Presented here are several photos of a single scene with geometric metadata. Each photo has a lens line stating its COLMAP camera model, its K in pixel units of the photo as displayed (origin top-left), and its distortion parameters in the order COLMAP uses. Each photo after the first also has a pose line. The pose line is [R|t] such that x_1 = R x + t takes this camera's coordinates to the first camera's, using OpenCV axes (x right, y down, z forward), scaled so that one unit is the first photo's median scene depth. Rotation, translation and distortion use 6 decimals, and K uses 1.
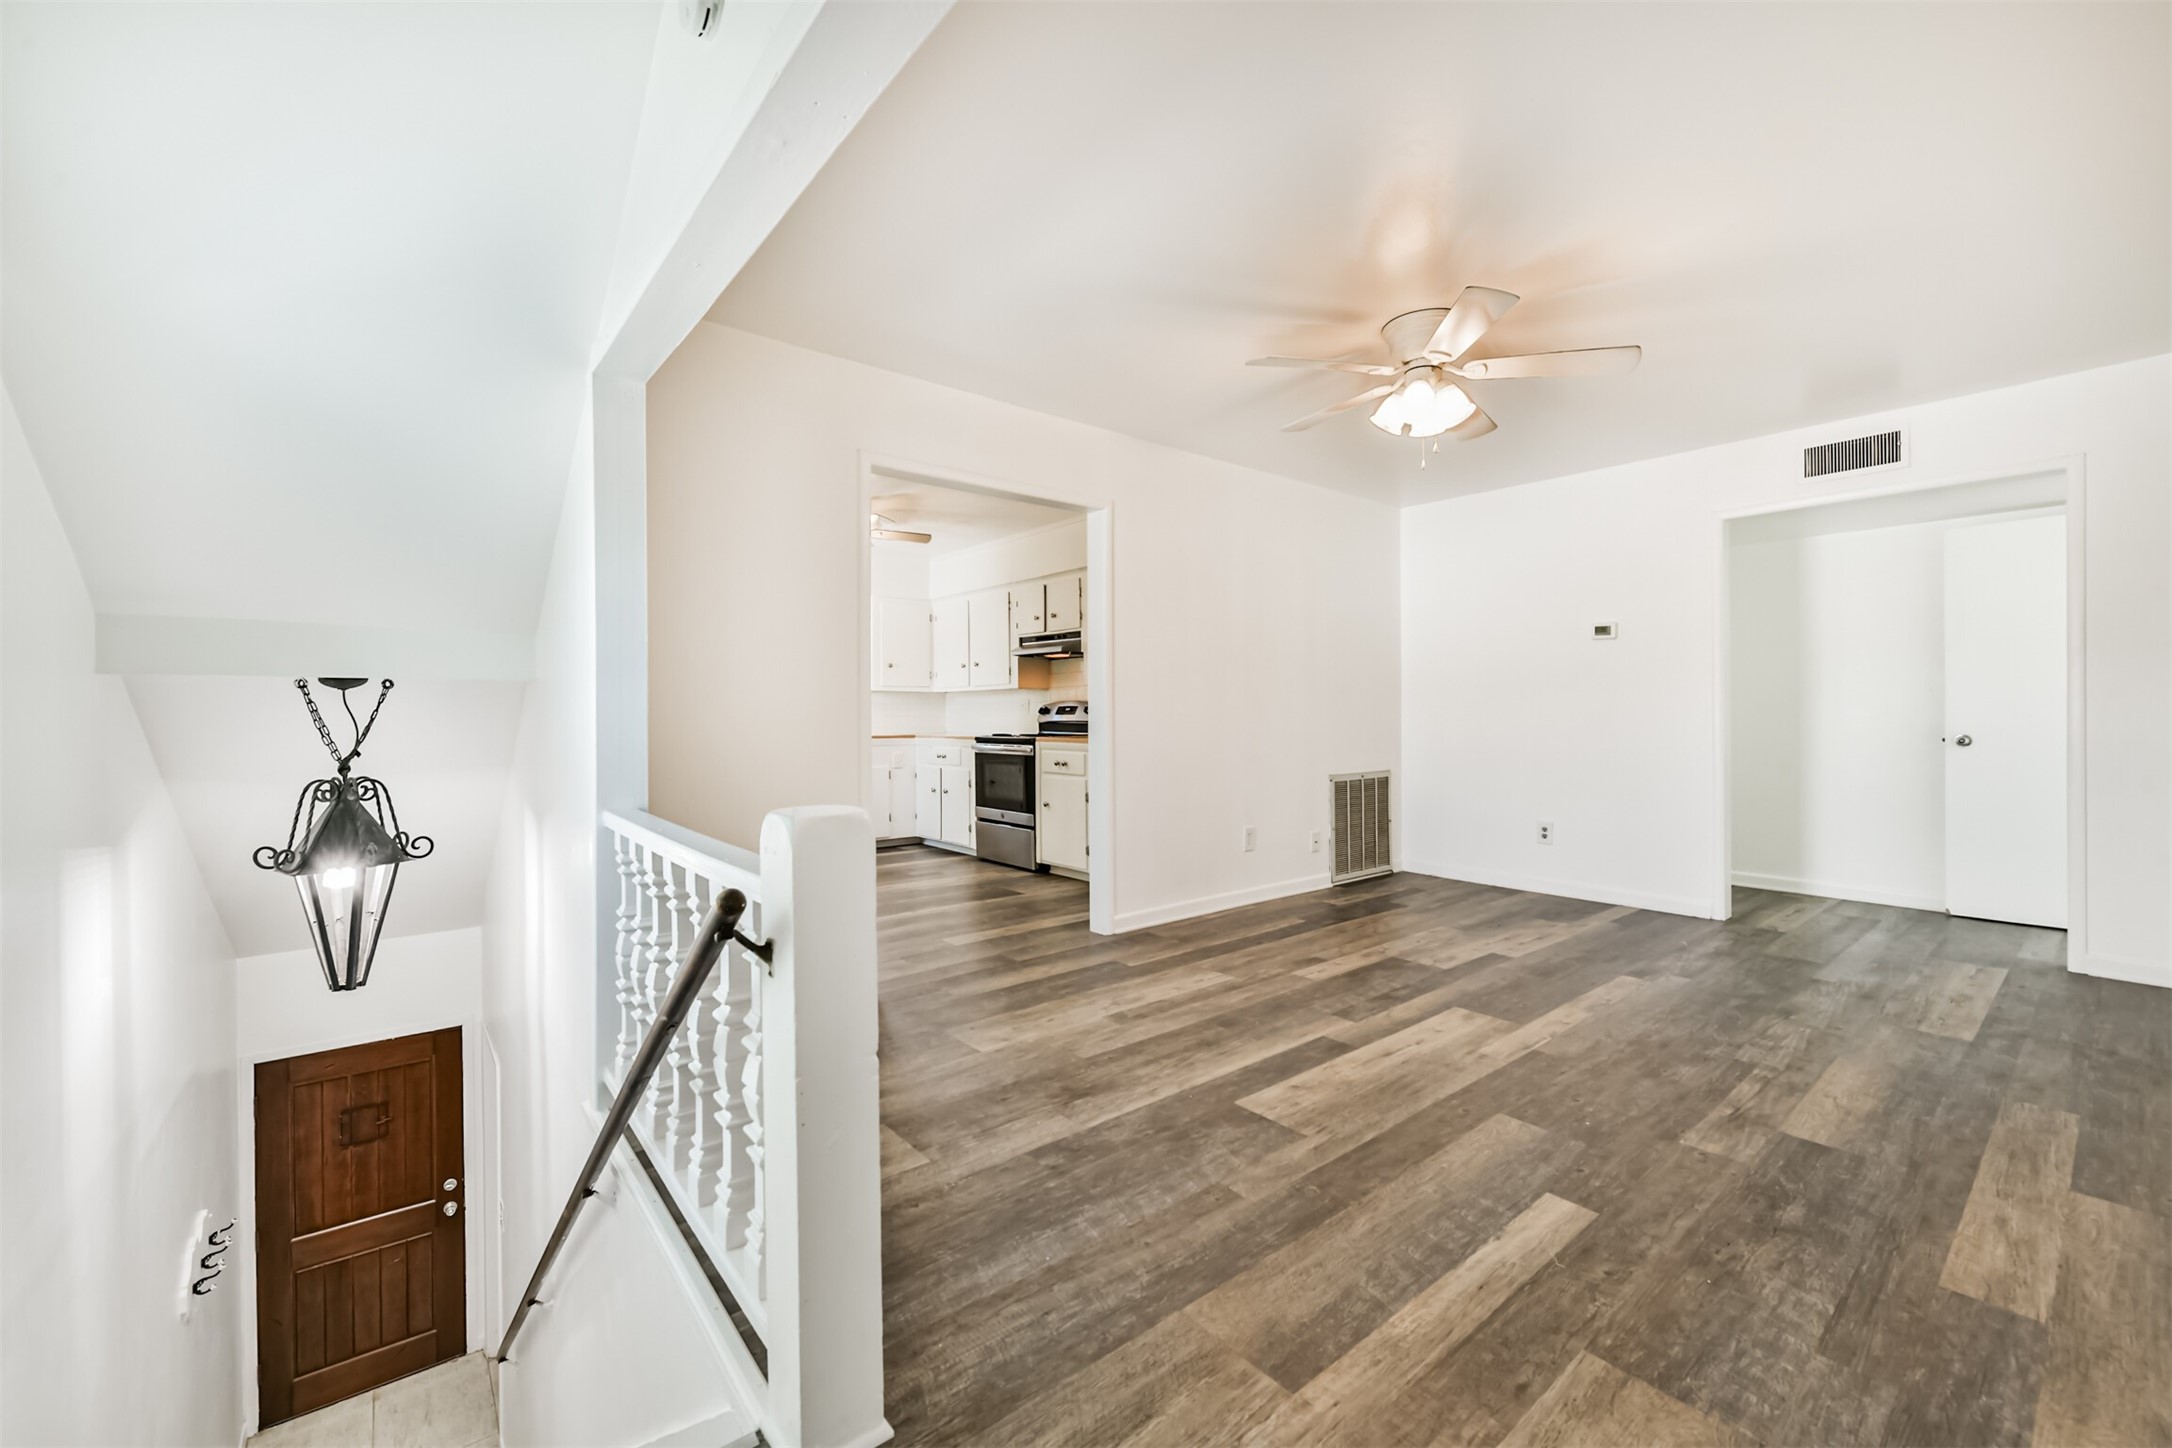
lens RADIAL K [[861.0, 0, 1094.2], [0, 861.0, 728.3], [0, 0, 1]] dist [-0.001871, -0.000274]
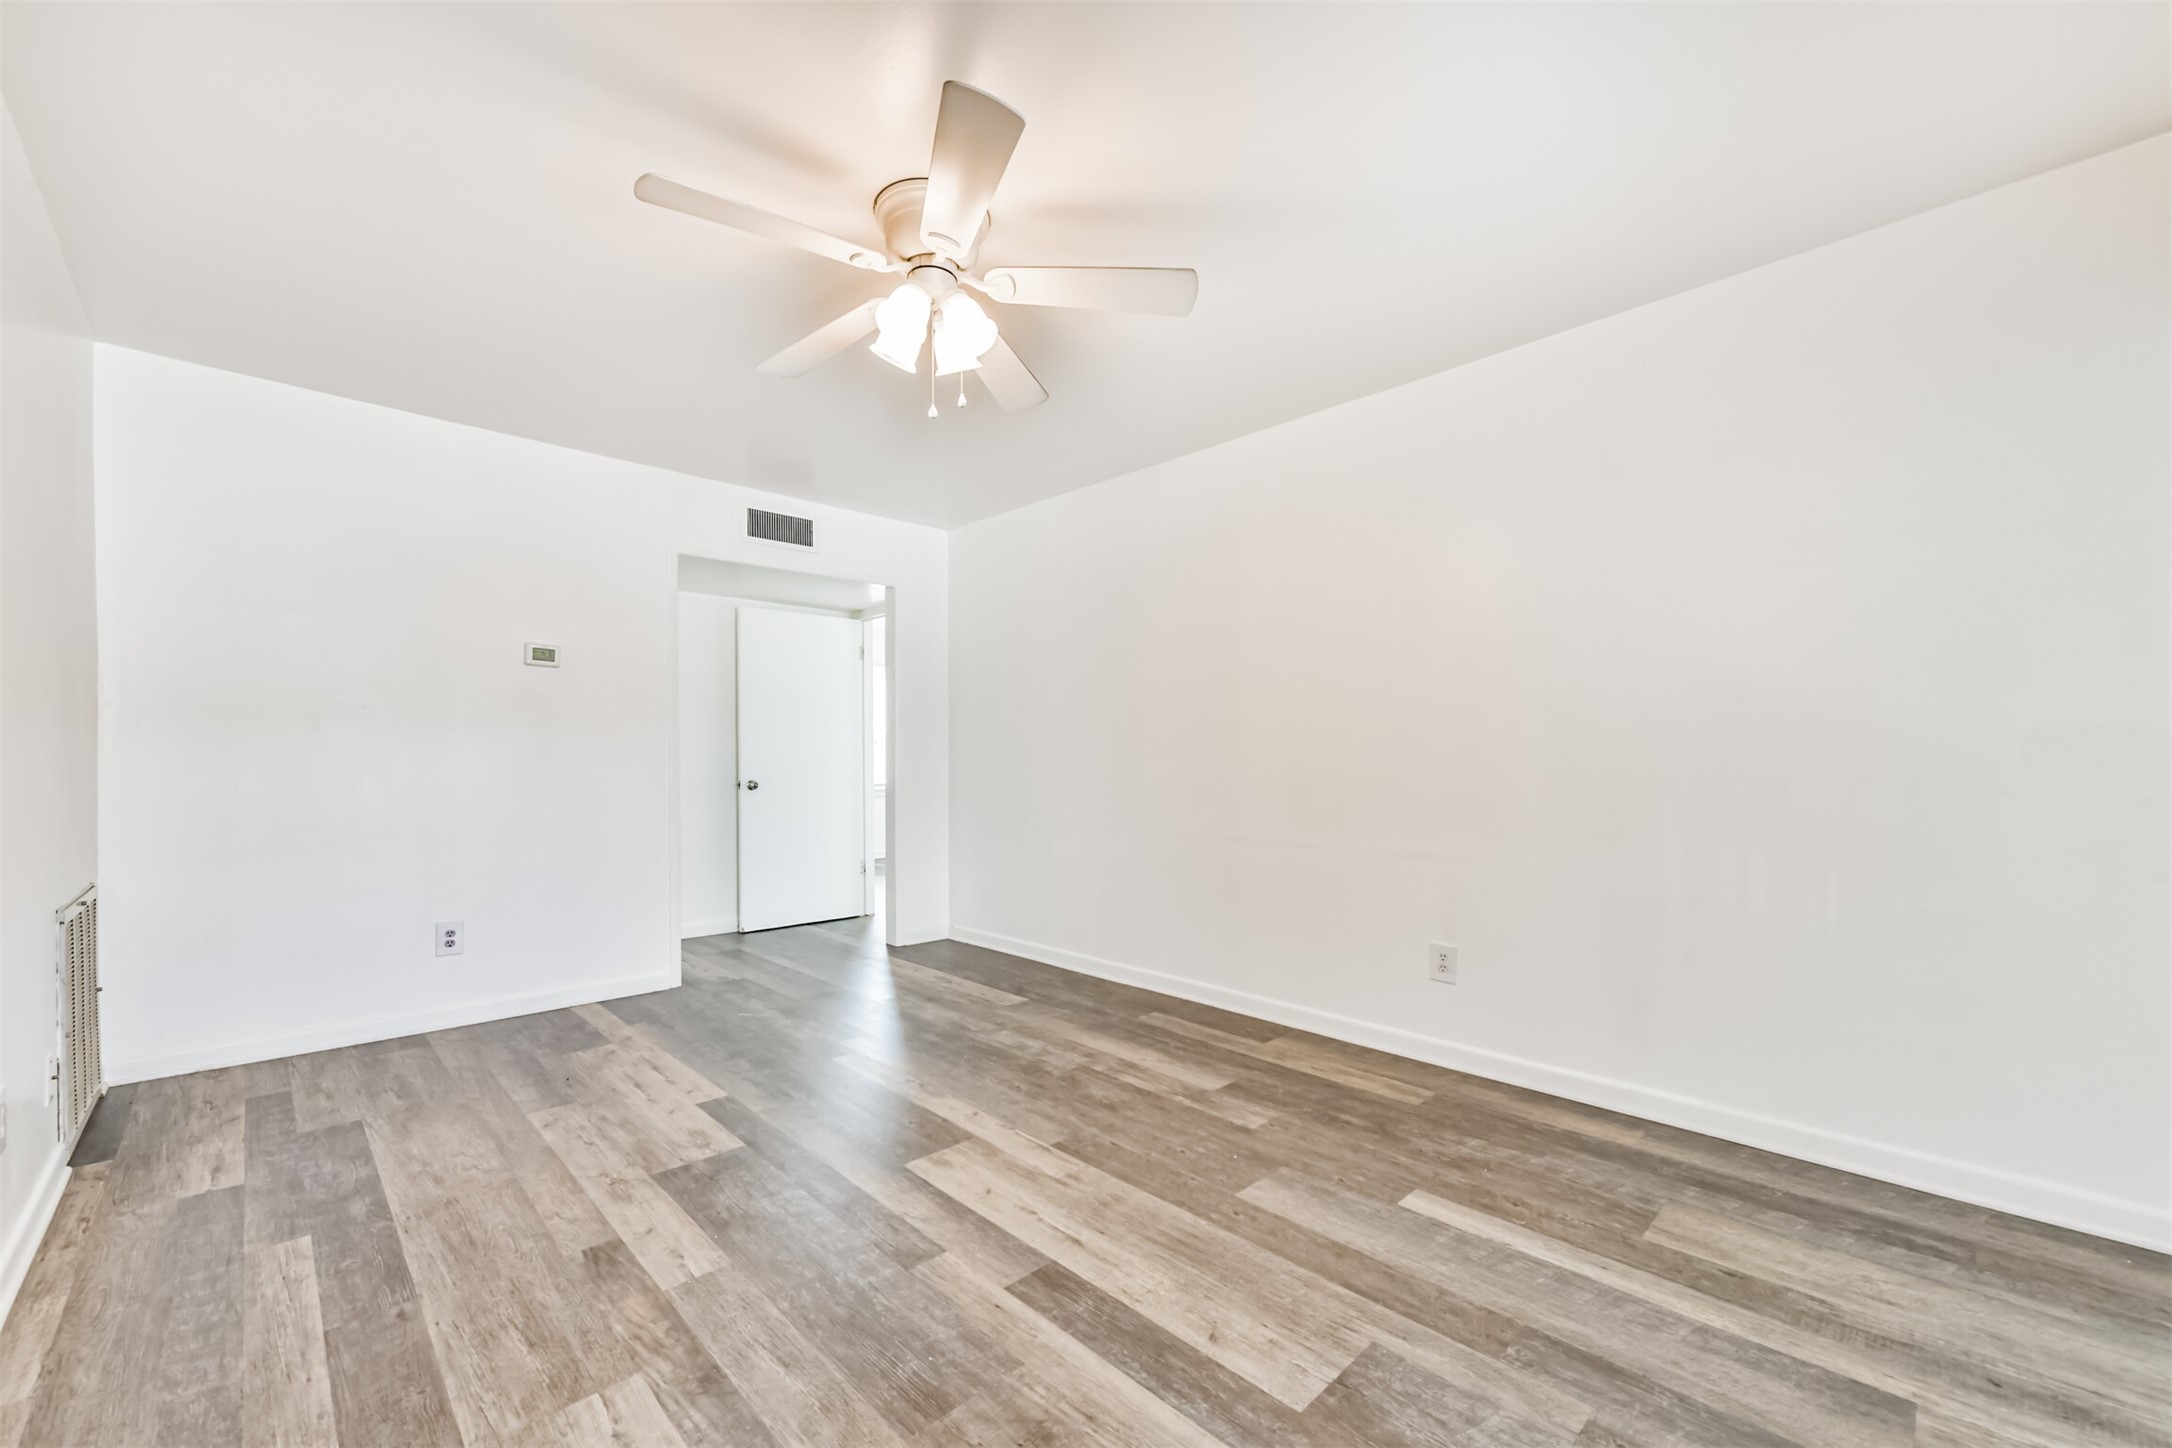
lens RADIAL K [[856.7, 0, 1088.7], [0, 856.7, 735.1], [0, 0, 1]] dist [0.003048, -0.000028]
pose [[-0.083583, 0.029811, 0.996055, -0.316753], [0.016894, 0.999451, -0.028495, -0.016839], [-0.996358, 0.014445, -0.084041, 0.864525]]
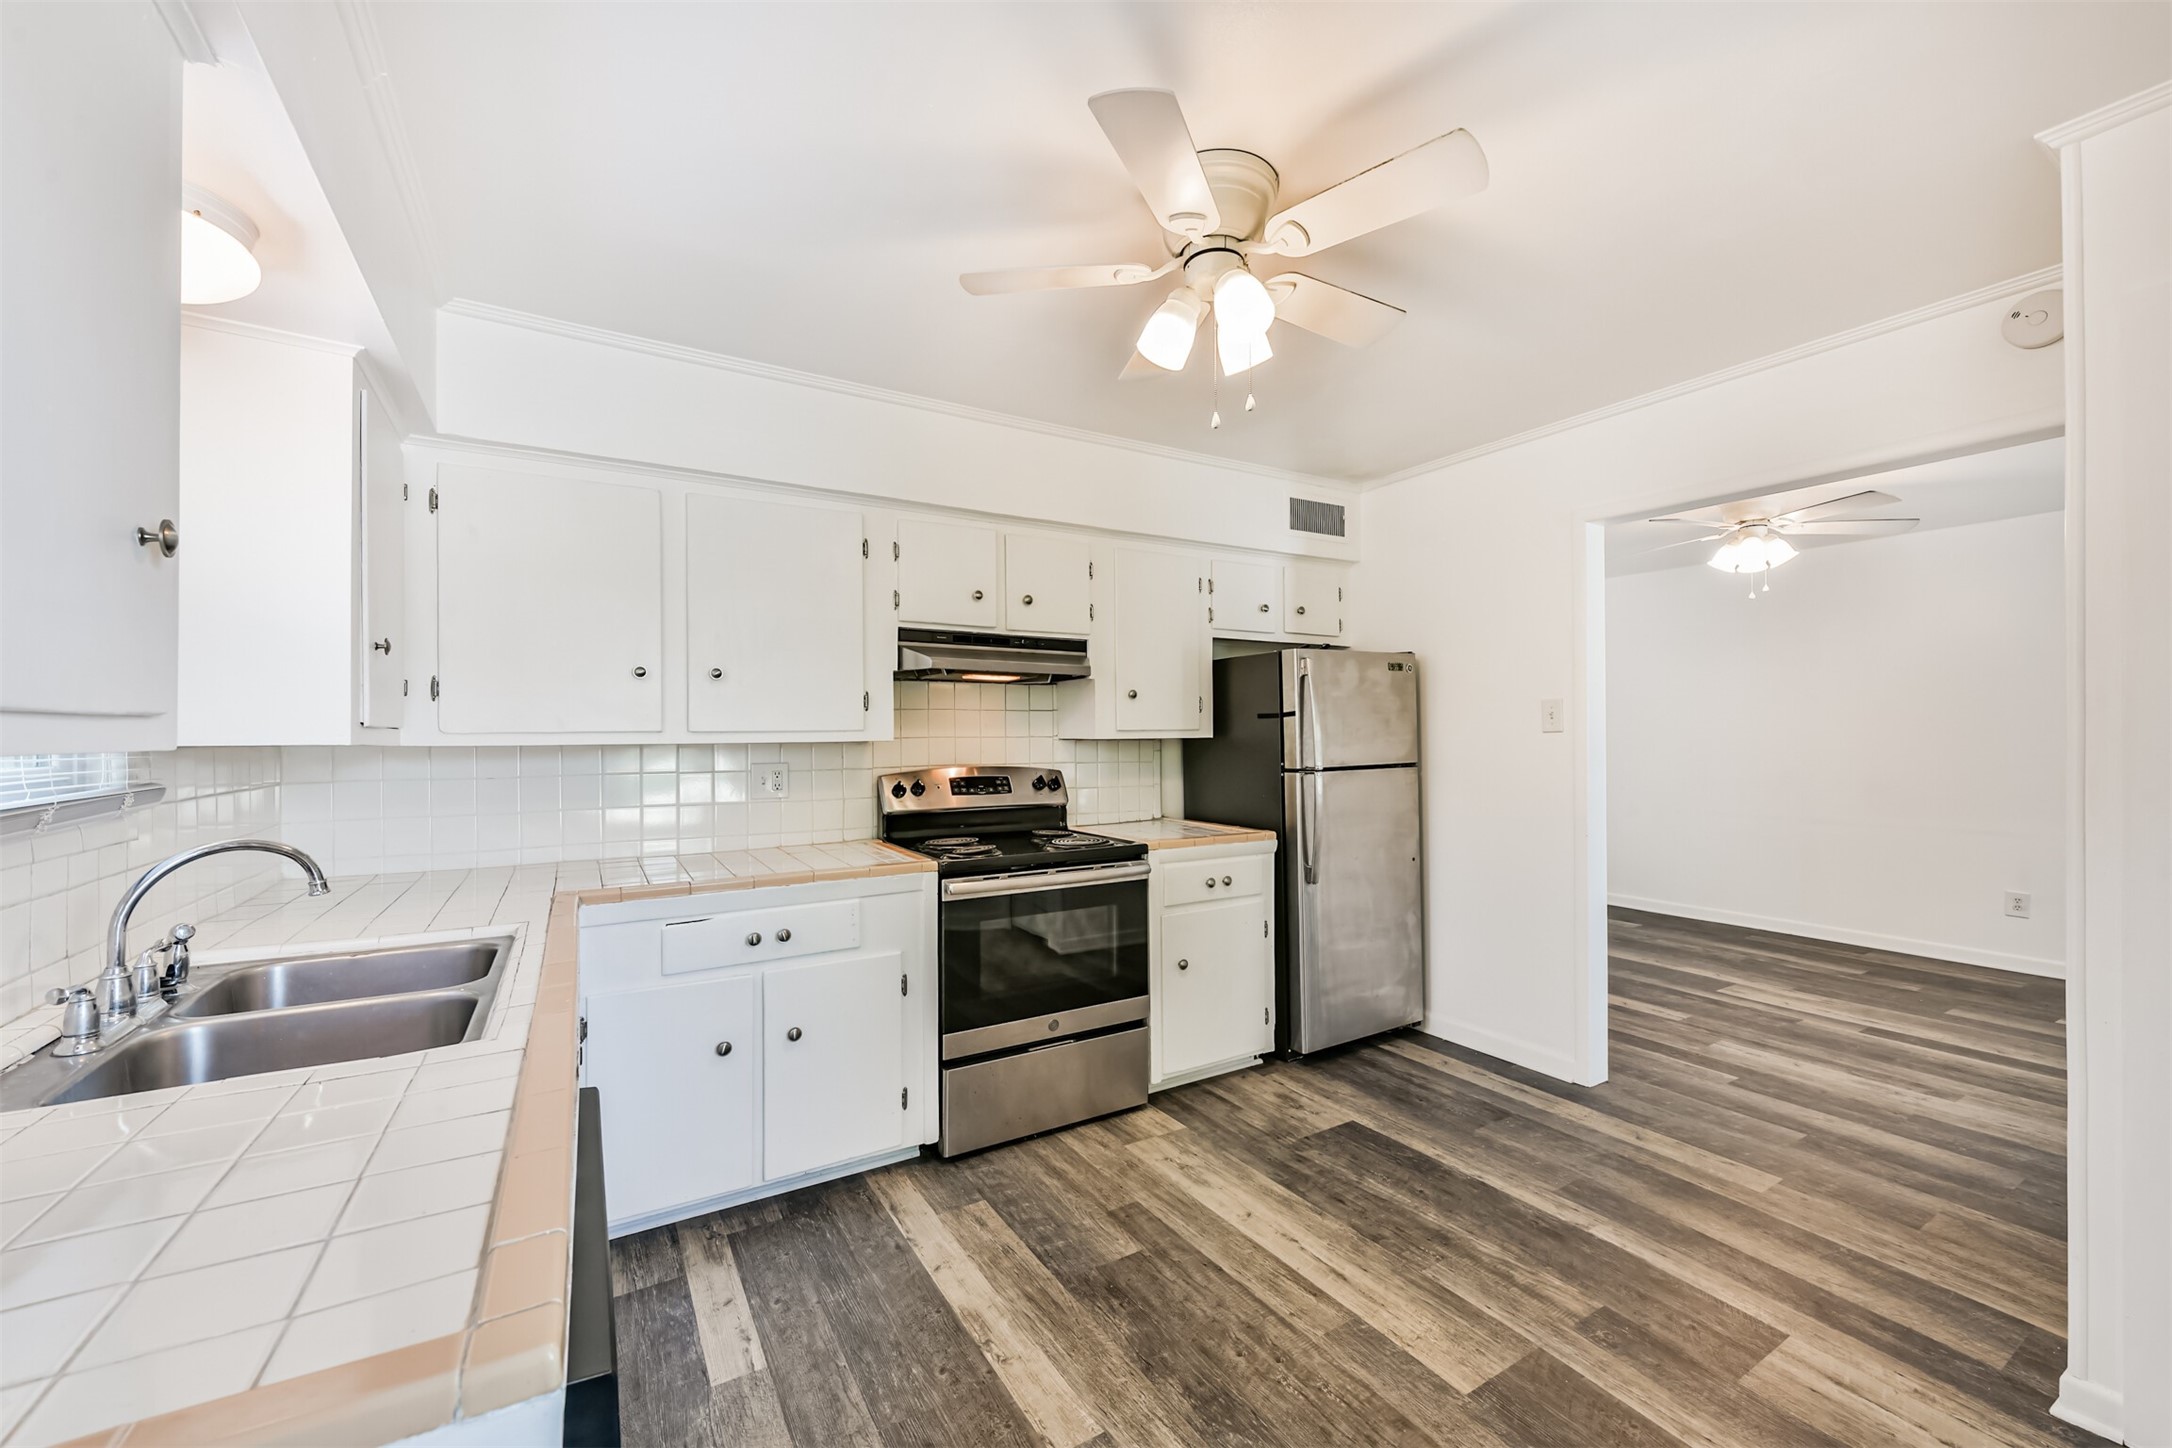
lens RADIAL K [[861.0, 0, 1094.2], [0, 861.0, 728.3], [0, 0, 1]] dist [-0.001871, -0.000274]
pose [[0.146655, 0.007421, 0.989160, -1.034639], [0.020292, 0.999739, -0.010509, -0.093887], [-0.988979, 0.021613, 0.146466, 1.698240]]
